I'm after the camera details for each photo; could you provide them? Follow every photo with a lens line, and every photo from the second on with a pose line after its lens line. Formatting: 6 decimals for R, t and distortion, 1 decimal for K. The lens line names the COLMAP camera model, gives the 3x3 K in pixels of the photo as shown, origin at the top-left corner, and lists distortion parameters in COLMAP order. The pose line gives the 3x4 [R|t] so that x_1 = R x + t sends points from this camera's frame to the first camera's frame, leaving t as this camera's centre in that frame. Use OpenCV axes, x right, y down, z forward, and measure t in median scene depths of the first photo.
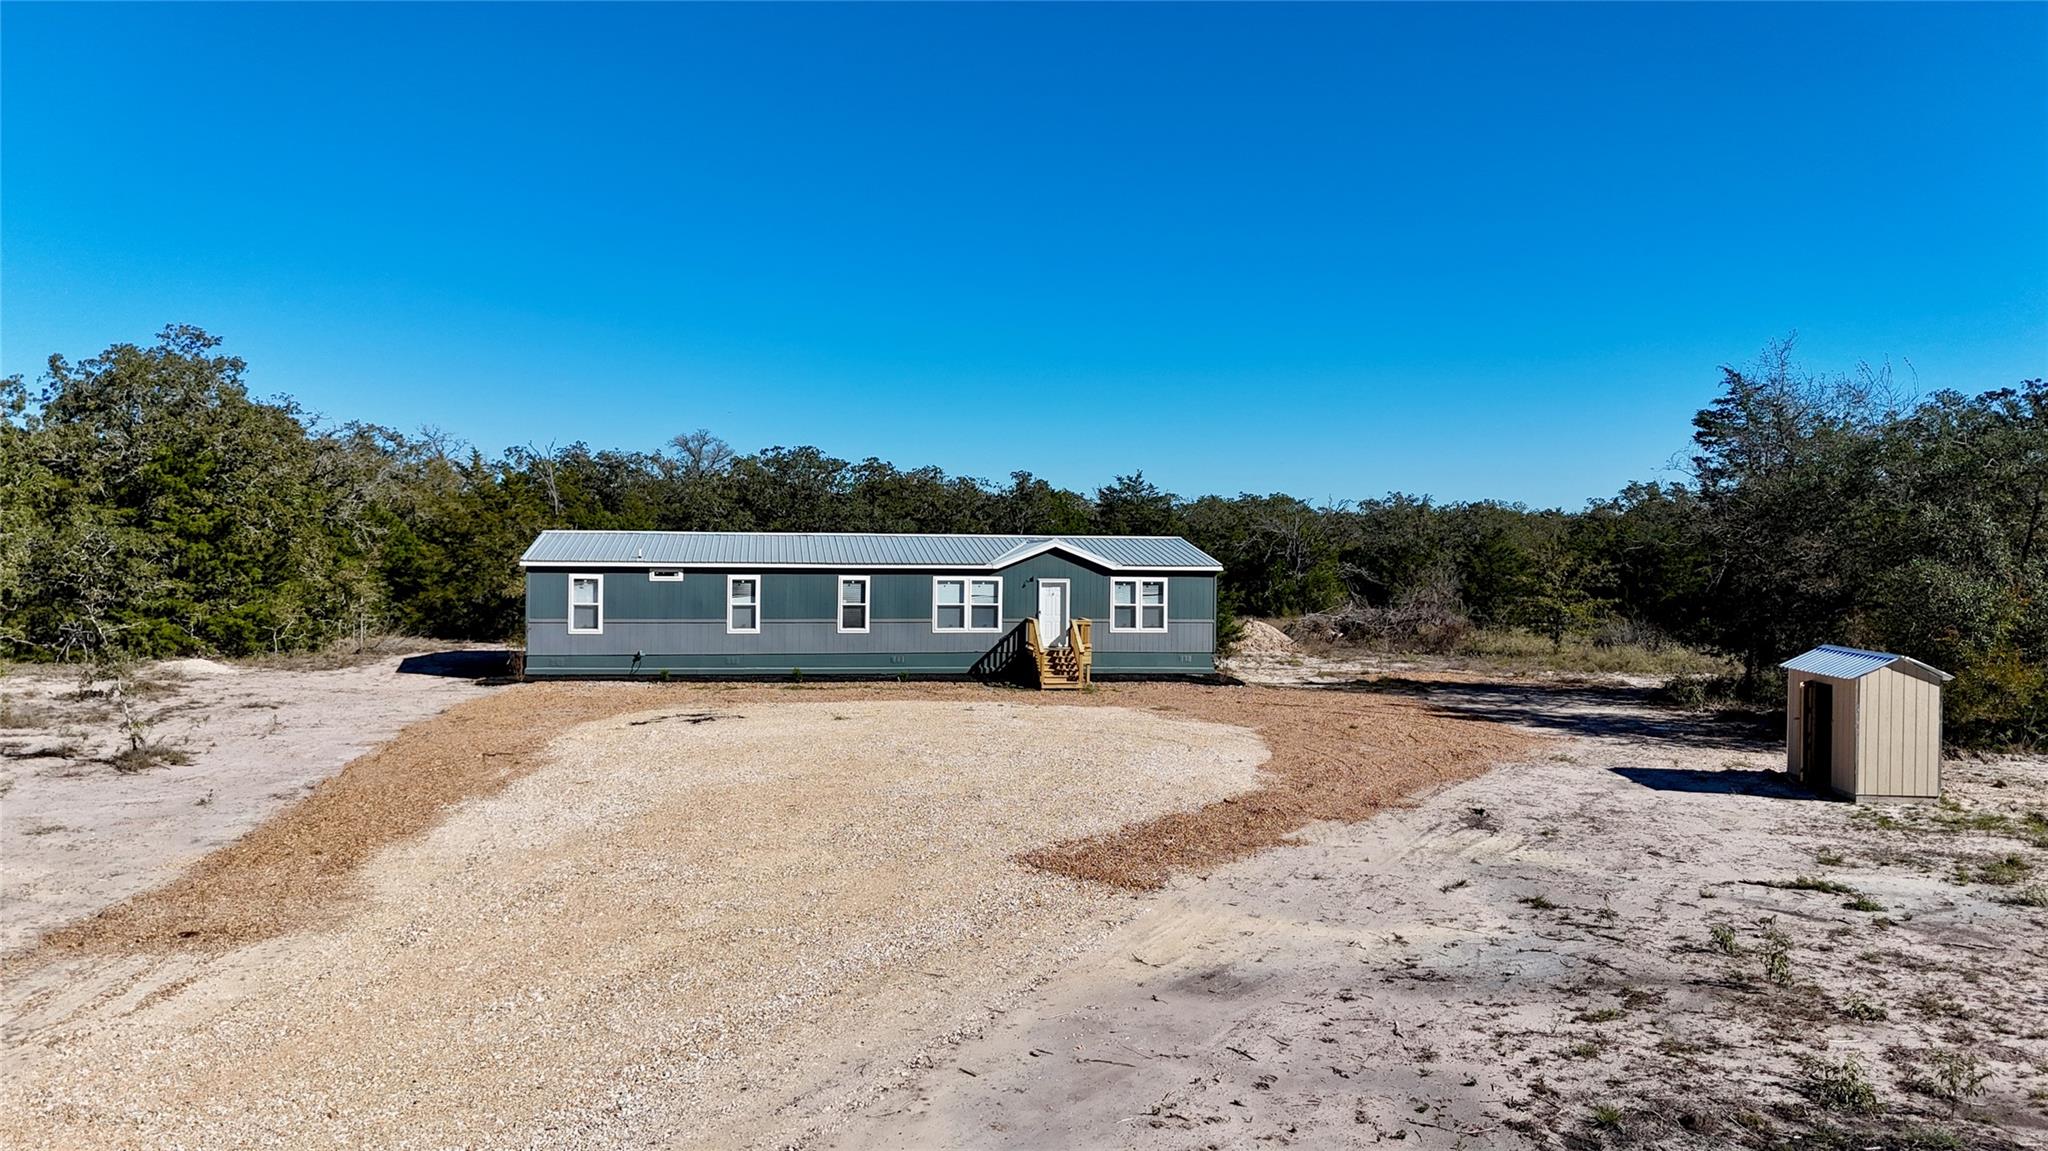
lens RADIAL K [[1431.7, 0, 1029.2], [0, 1431.7, 578.8], [0, 0, 1]] dist [0.074619, 0.001990]
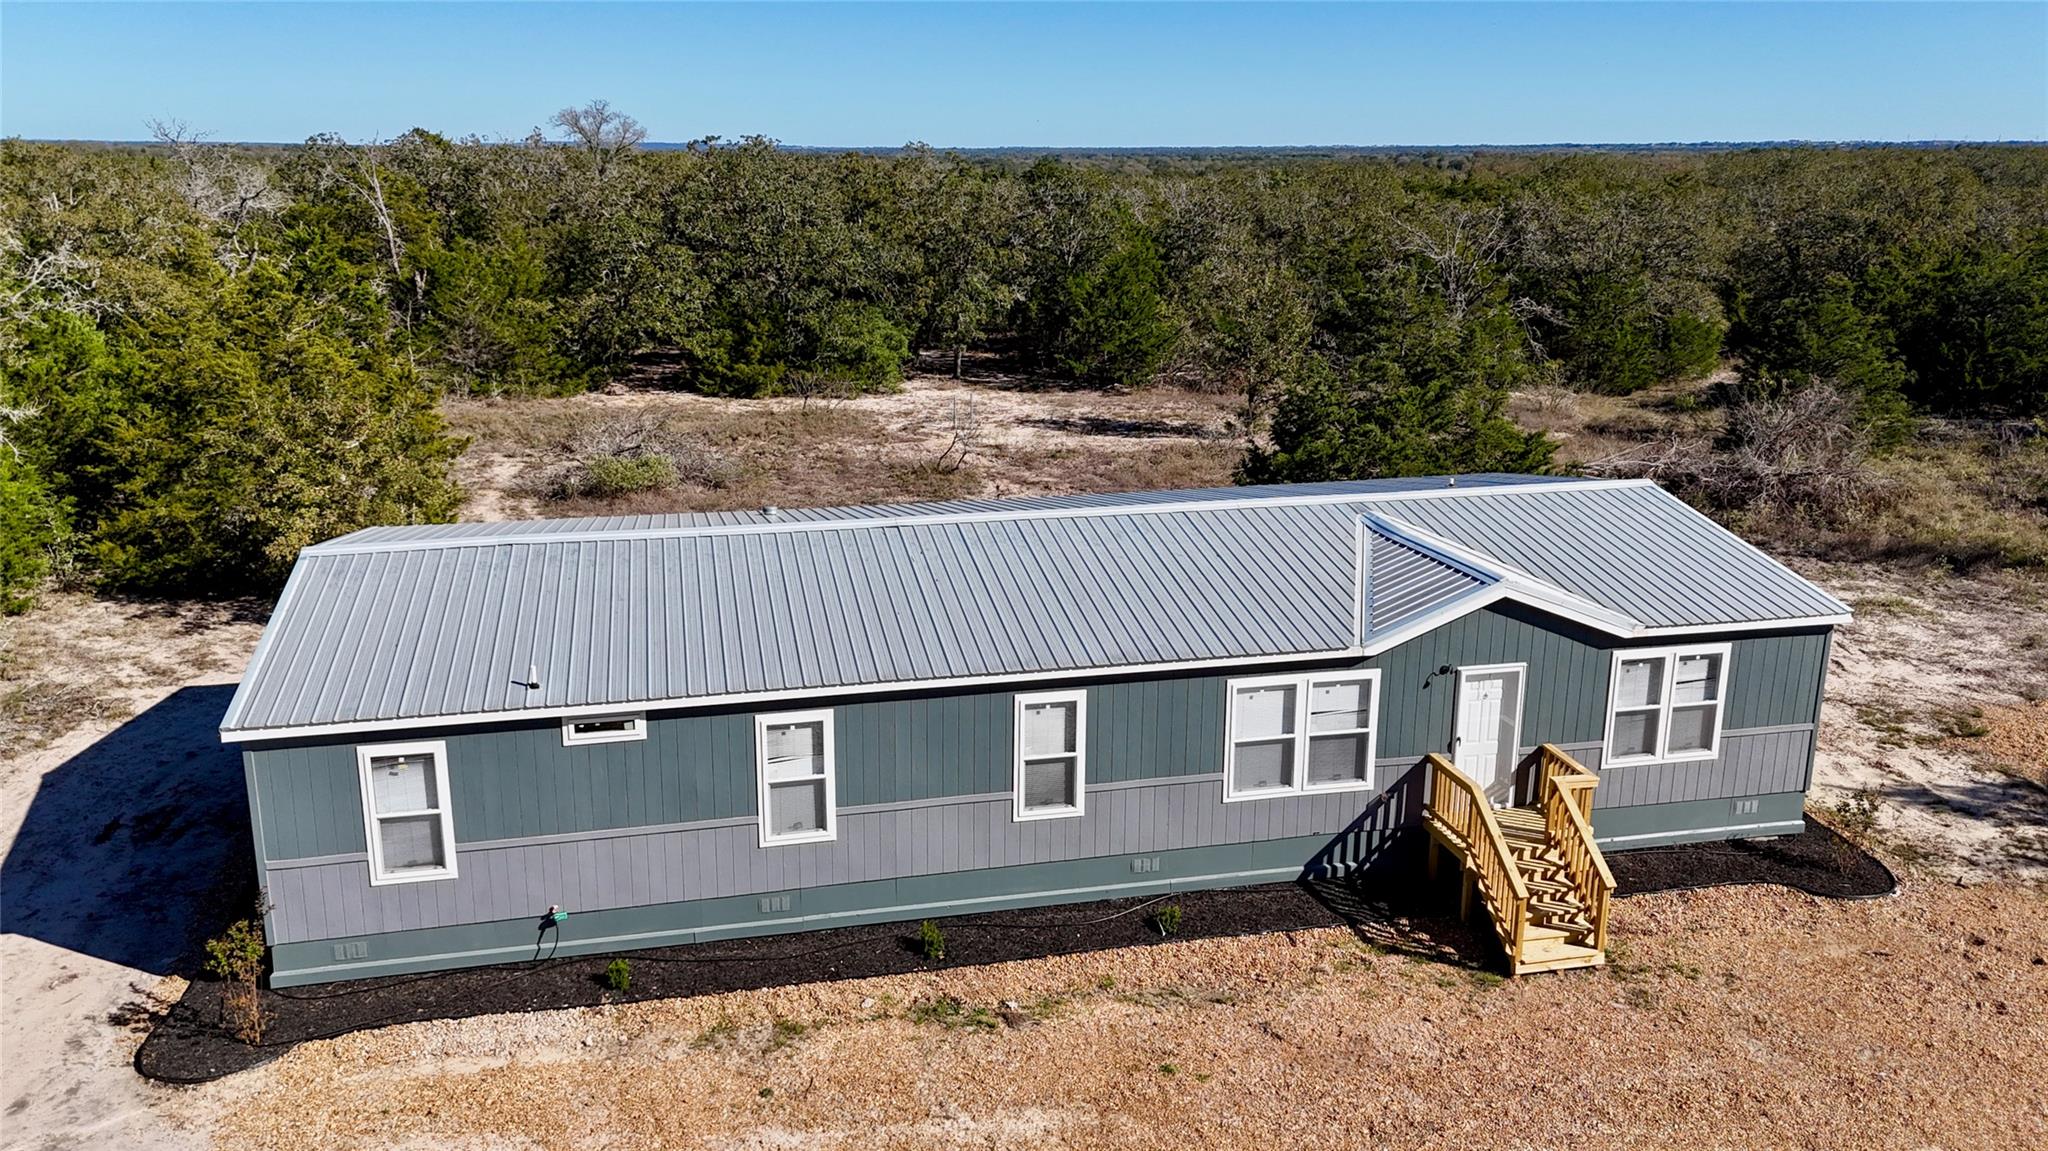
lens RADIAL K [[1431.7, 0, 1016.0], [0, 1431.7, 583.9], [0, 0, 1]] dist [0.074619, 0.001990]
pose [[0.998665, -0.023526, 0.045976, -0.149608], [0.010672, 0.965010, 0.261997, -0.142625], [-0.050531, -0.261156, 0.963973, 0.594112]]
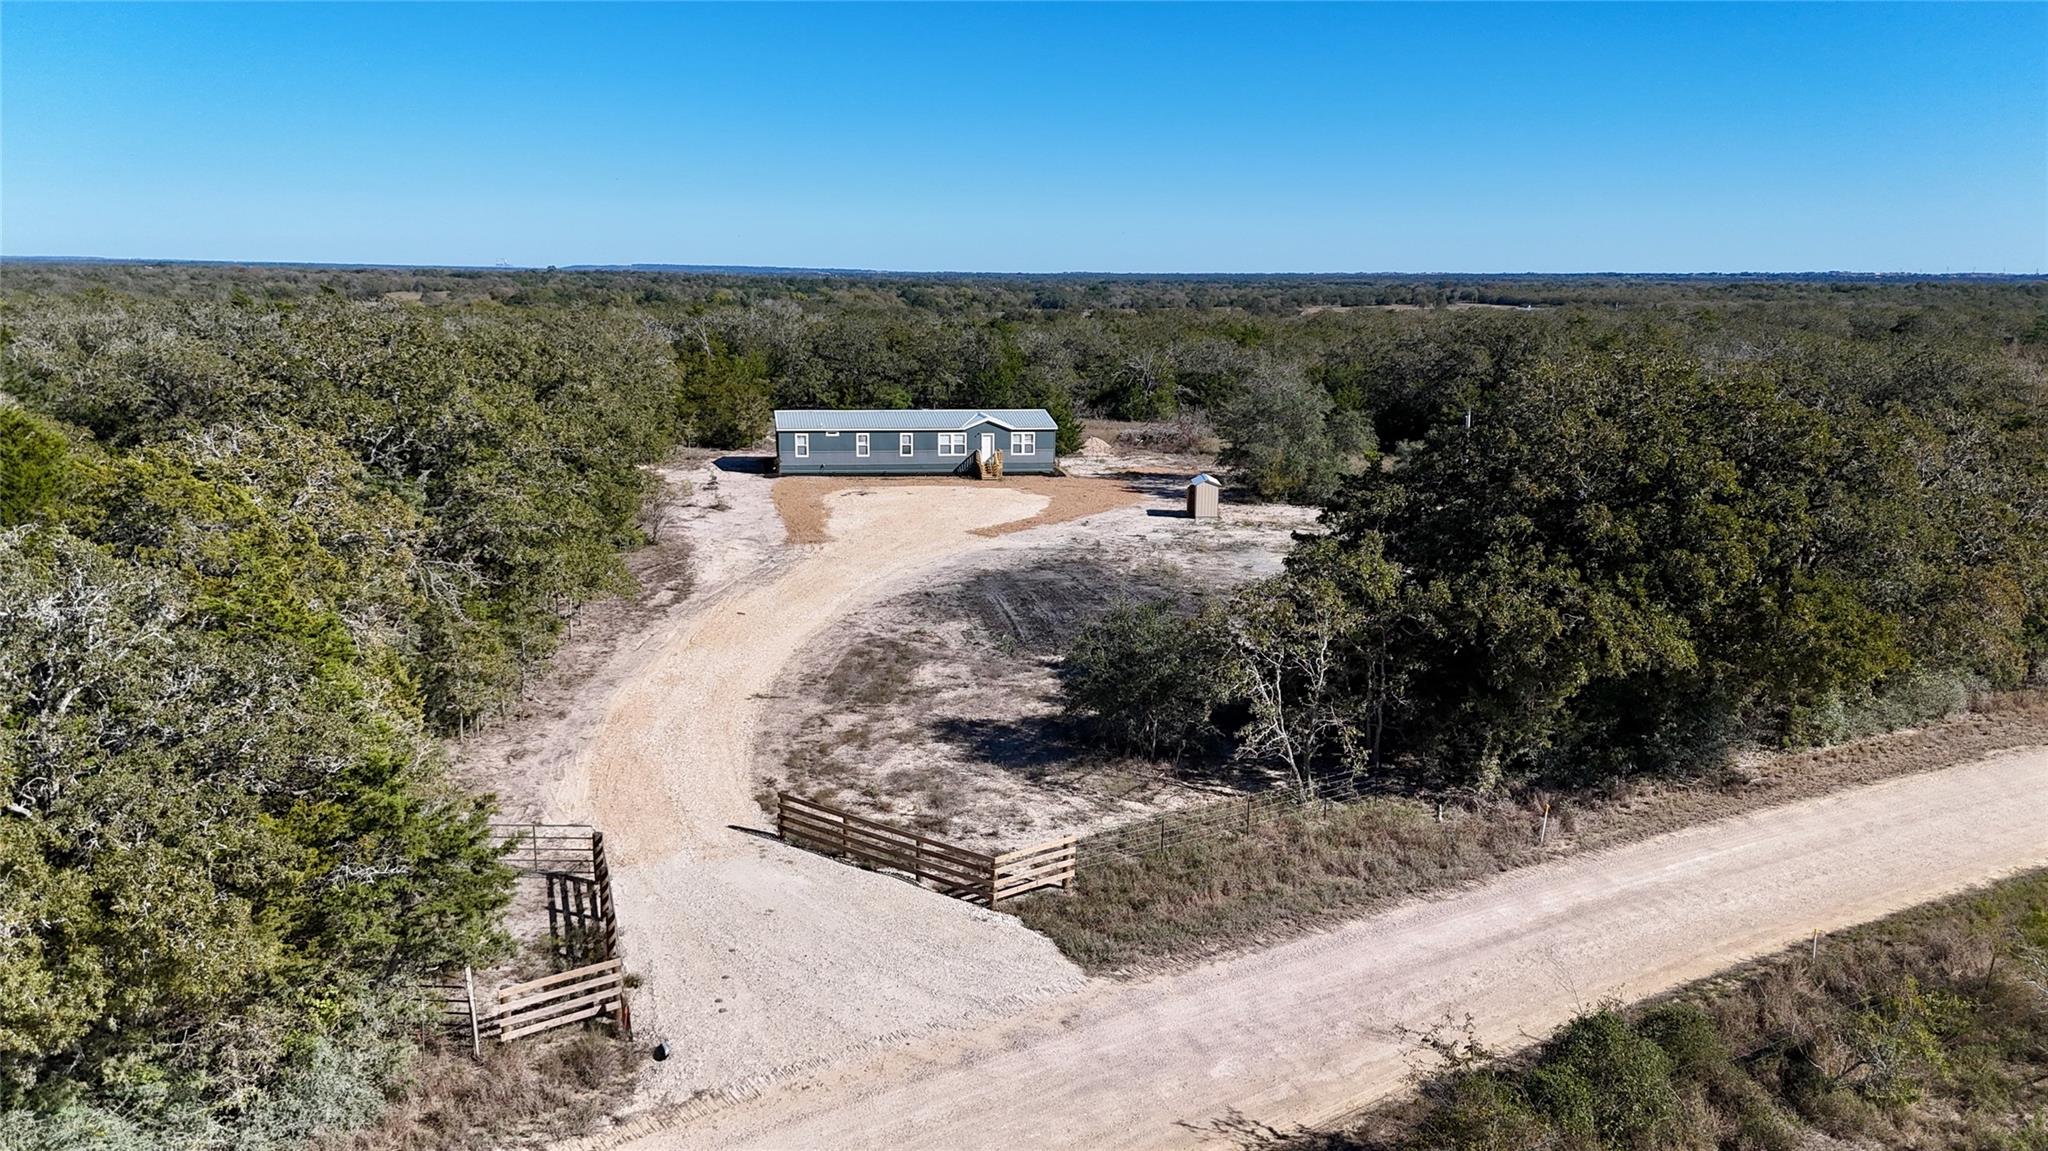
lens RADIAL K [[1431.7, 0, 1022.4], [0, 1431.7, 587.5], [0, 0, 1]] dist [0.074619, 0.001990]
pose [[0.999955, -0.001479, 0.009402, 0.053854], [-0.000313, 0.982218, 0.187742, -0.203253], [-0.009513, -0.187736, 0.982173, -1.469198]]
